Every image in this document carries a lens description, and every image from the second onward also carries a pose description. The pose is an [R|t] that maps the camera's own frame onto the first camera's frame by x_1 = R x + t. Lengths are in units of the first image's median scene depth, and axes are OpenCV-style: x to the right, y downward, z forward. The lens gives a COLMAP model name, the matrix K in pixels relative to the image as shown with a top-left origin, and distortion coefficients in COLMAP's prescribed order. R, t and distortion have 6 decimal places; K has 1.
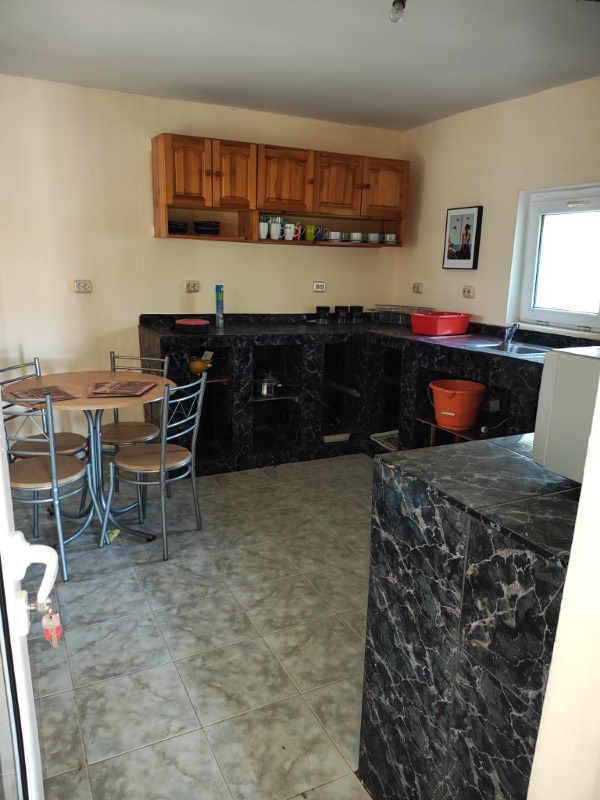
lens RADIAL K [[584.3, 0, 304.6], [0, 584.3, 397.9], [0, 0, 1]] dist [0.032755, -0.069861]
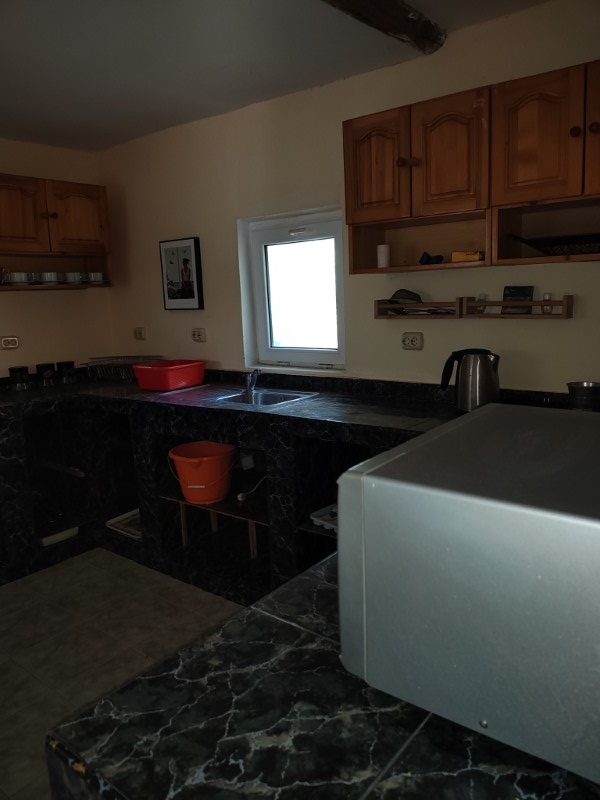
lens RADIAL K [[585.2, 0, 317.6], [0, 585.2, 402.5], [0, 0, 1]] dist [0.087294, -0.133416]
pose [[0.892338, -0.138235, 0.429679, 0.047998], [0.159735, 0.987058, -0.014176, -0.040966], [-0.422159, 0.081285, 0.902870, 0.143860]]
